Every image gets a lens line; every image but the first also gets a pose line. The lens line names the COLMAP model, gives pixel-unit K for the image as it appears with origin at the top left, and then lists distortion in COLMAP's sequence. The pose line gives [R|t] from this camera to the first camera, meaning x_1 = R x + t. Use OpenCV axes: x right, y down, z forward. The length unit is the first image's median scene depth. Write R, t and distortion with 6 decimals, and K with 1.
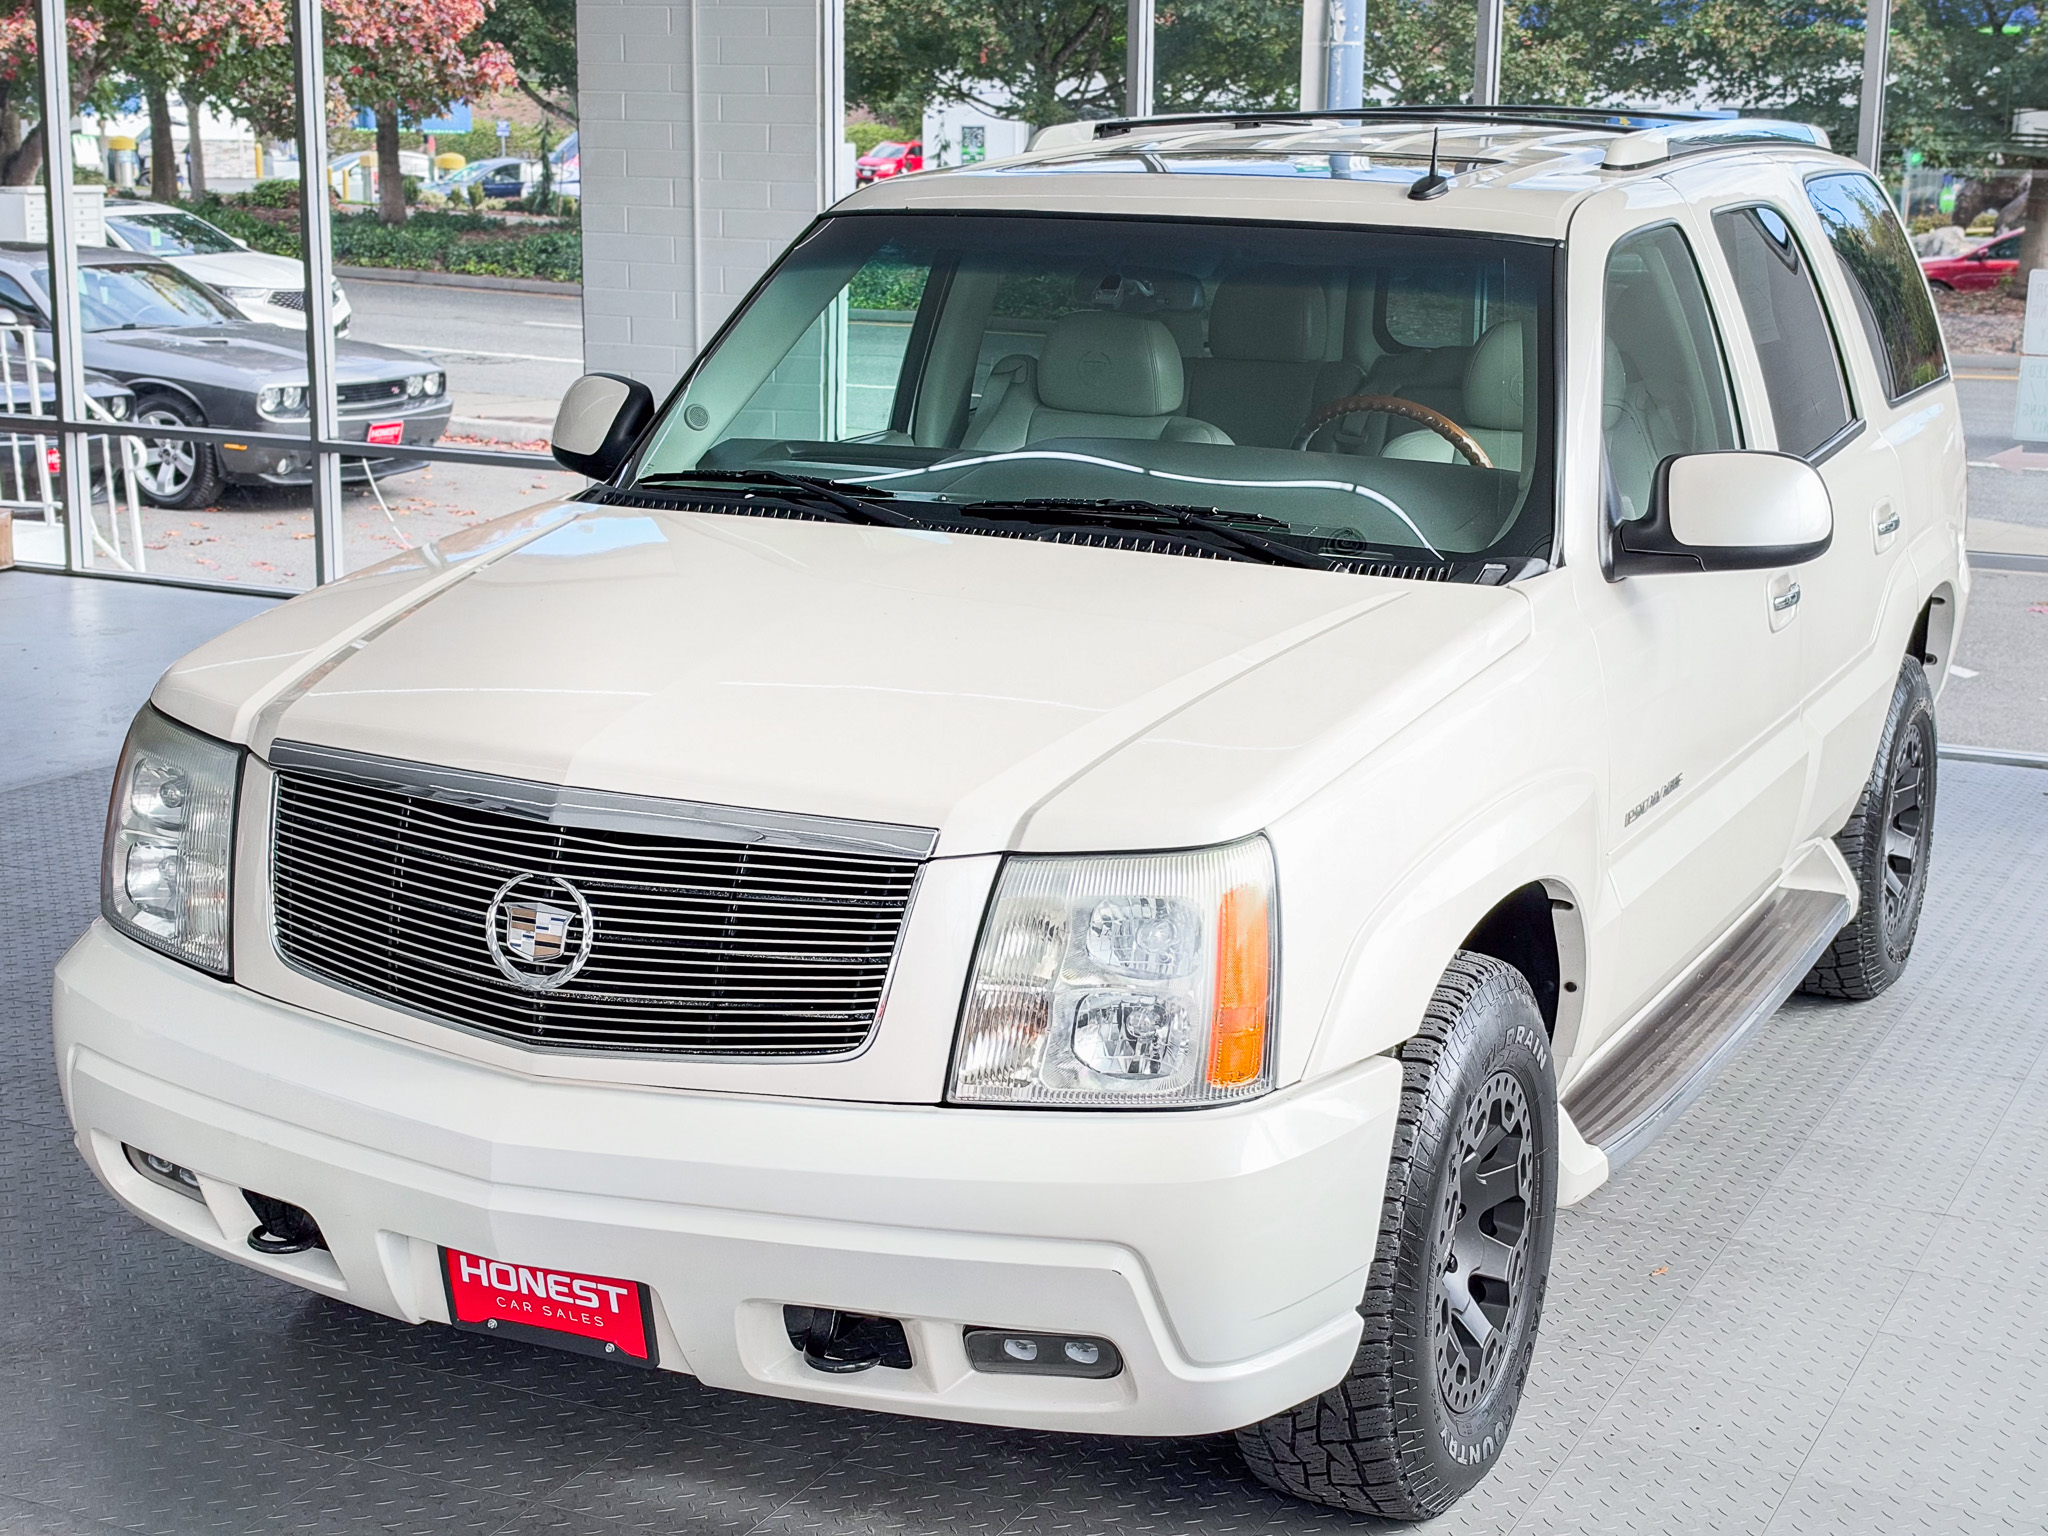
lens RADIAL K [[2822.9, 0, 1081.8], [0, 2822.9, 765.1], [0, 0, 1]] dist [0.130805, -0.125239]
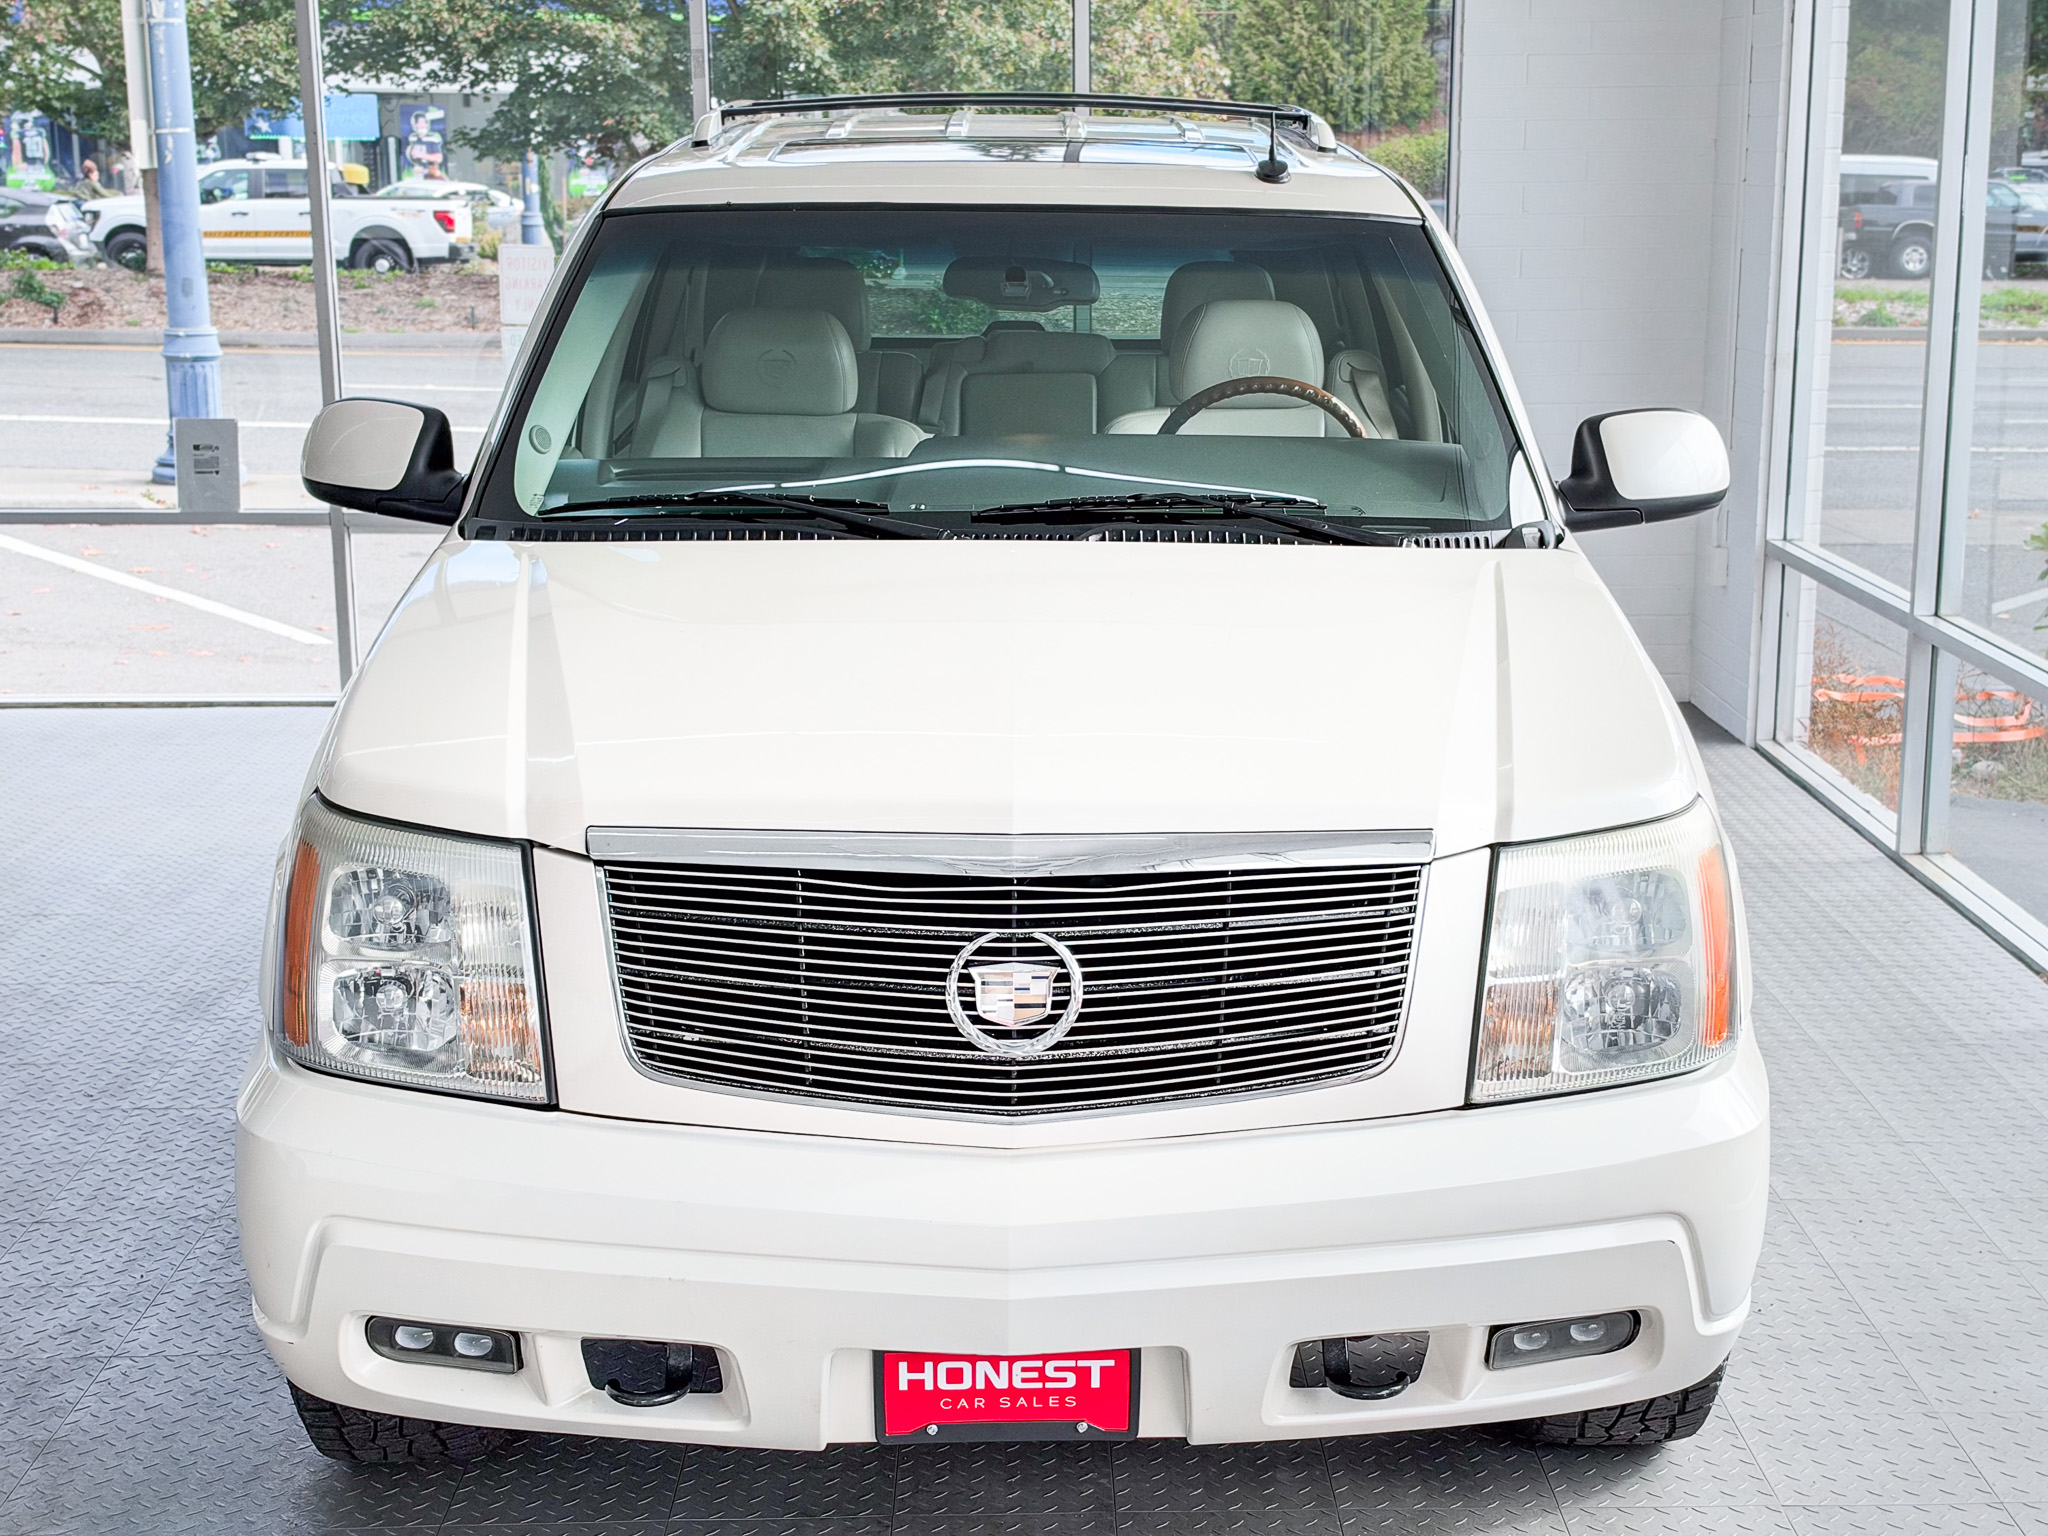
lens RADIAL K [[2822.9, 0, 1081.8], [0, 2822.9, 765.1], [0, 0, 1]] dist [0.130805, -0.125239]
pose [[0.898327, -0.109681, 0.425415, -0.543134], [0.107531, 0.993774, 0.029147, -0.038971], [-0.425964, 0.019562, 0.904529, 0.152447]]
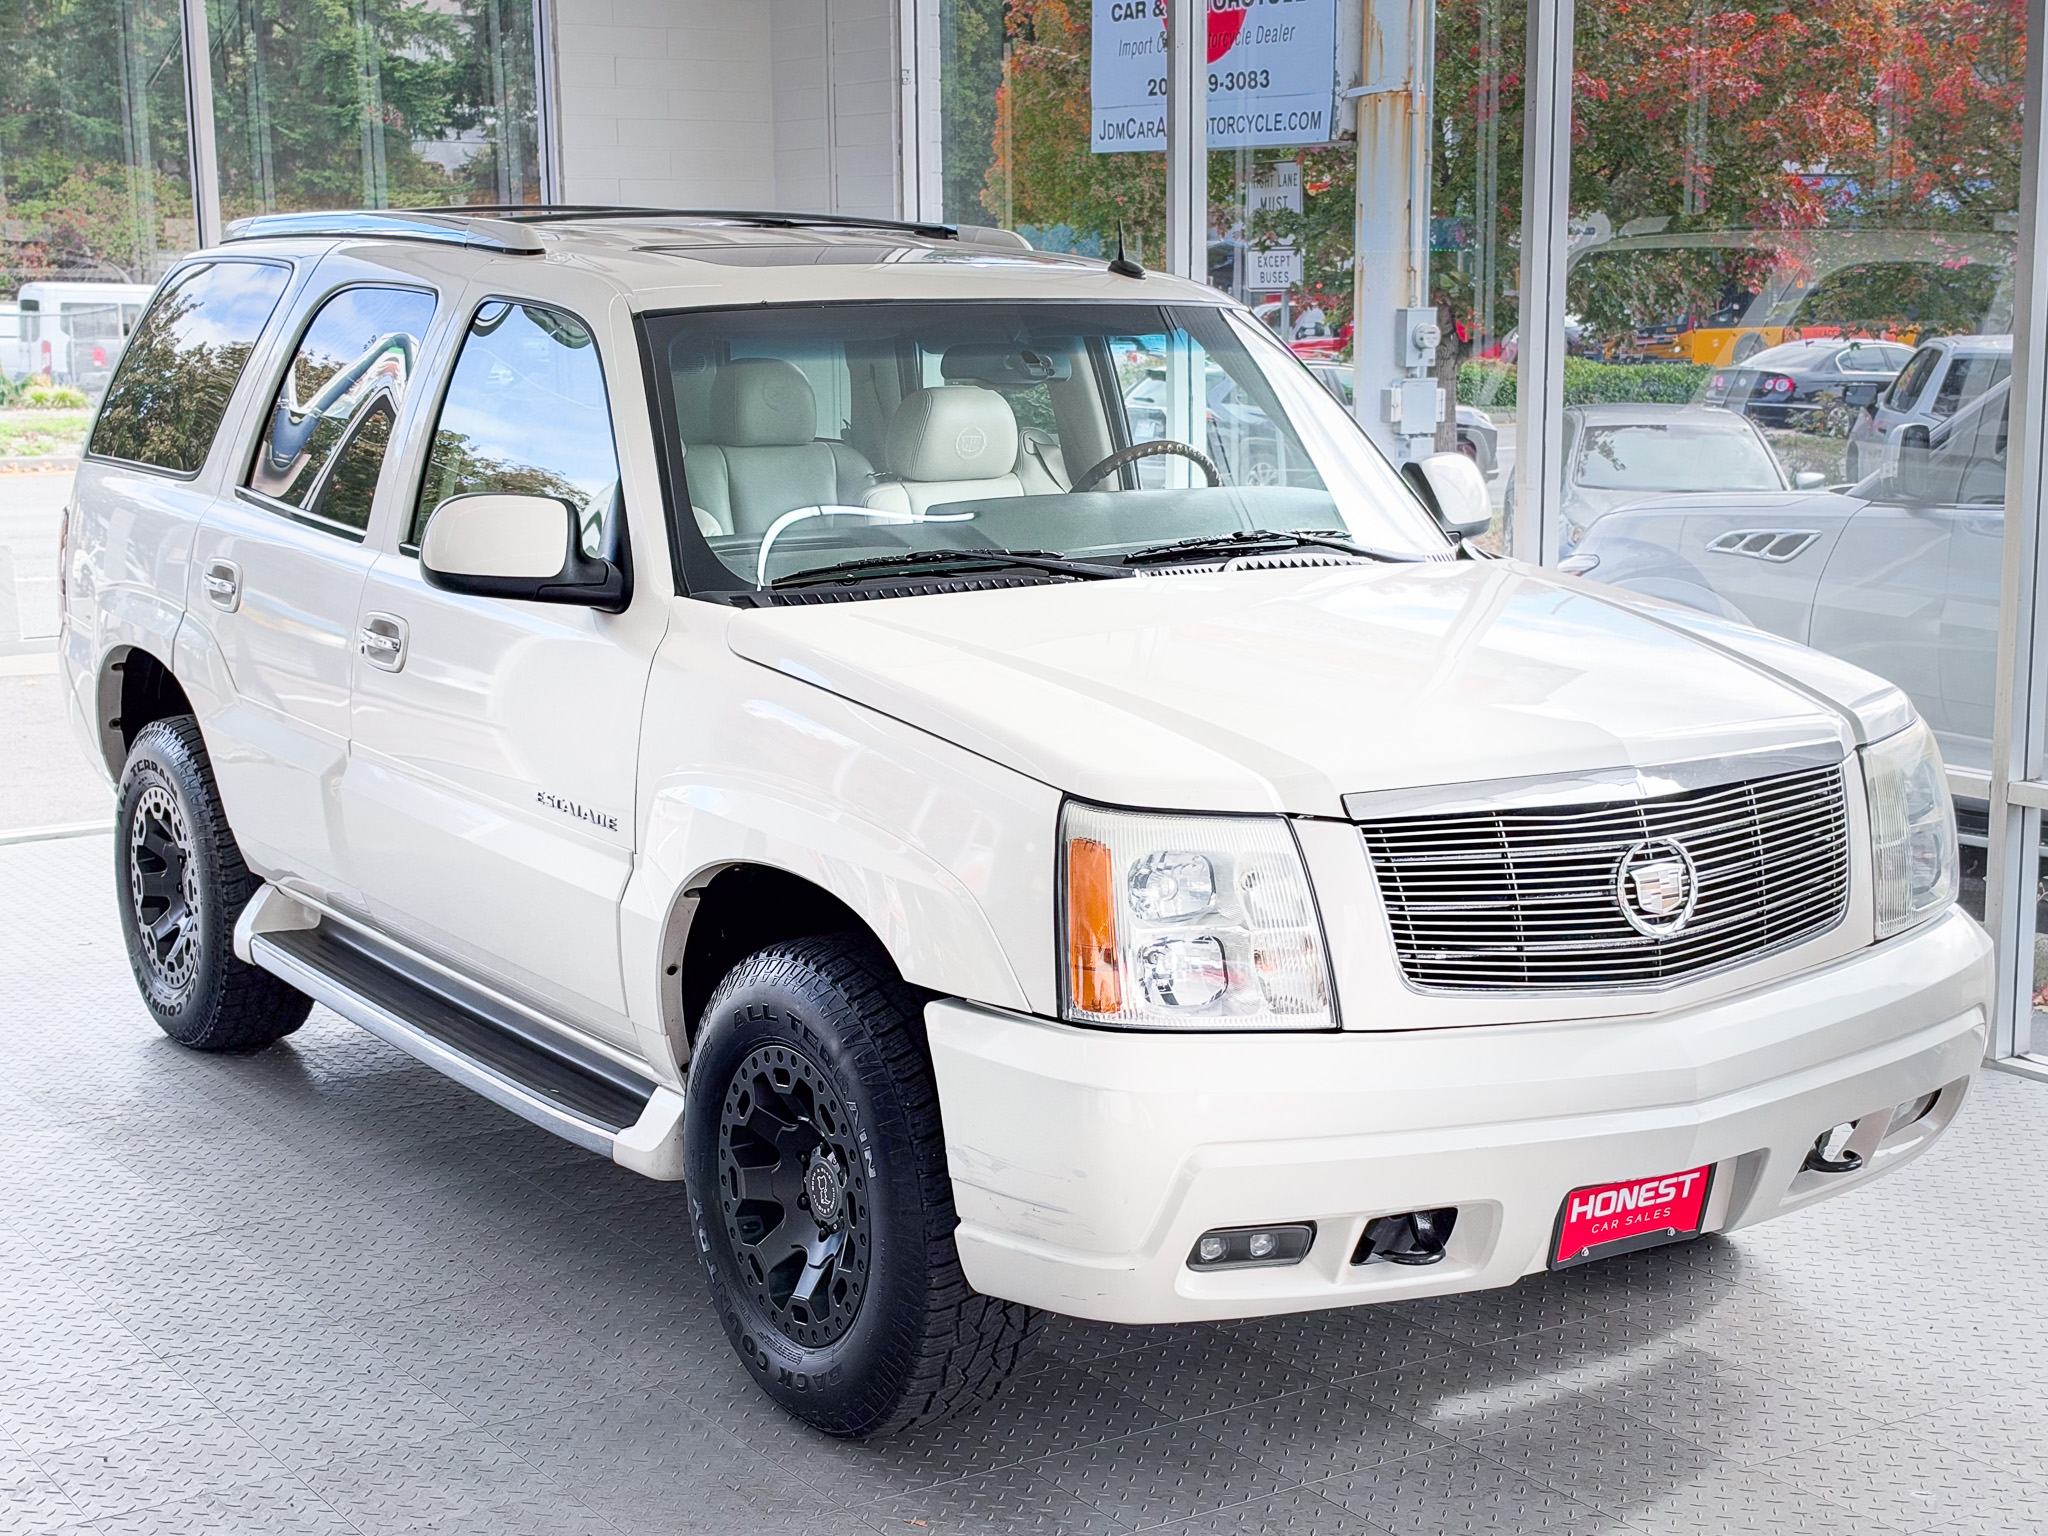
lens RADIAL K [[2922.7, 0, 767.9], [0, 2922.7, 773.4], [0, 0, 1]] dist [0.109214, -0.023155]
pose [[0.581706, -0.163454, 0.796807, -1.348000], [0.193590, 0.979273, 0.059554, -0.130253], [-0.790026, 0.119611, 0.601292, 0.536050]]
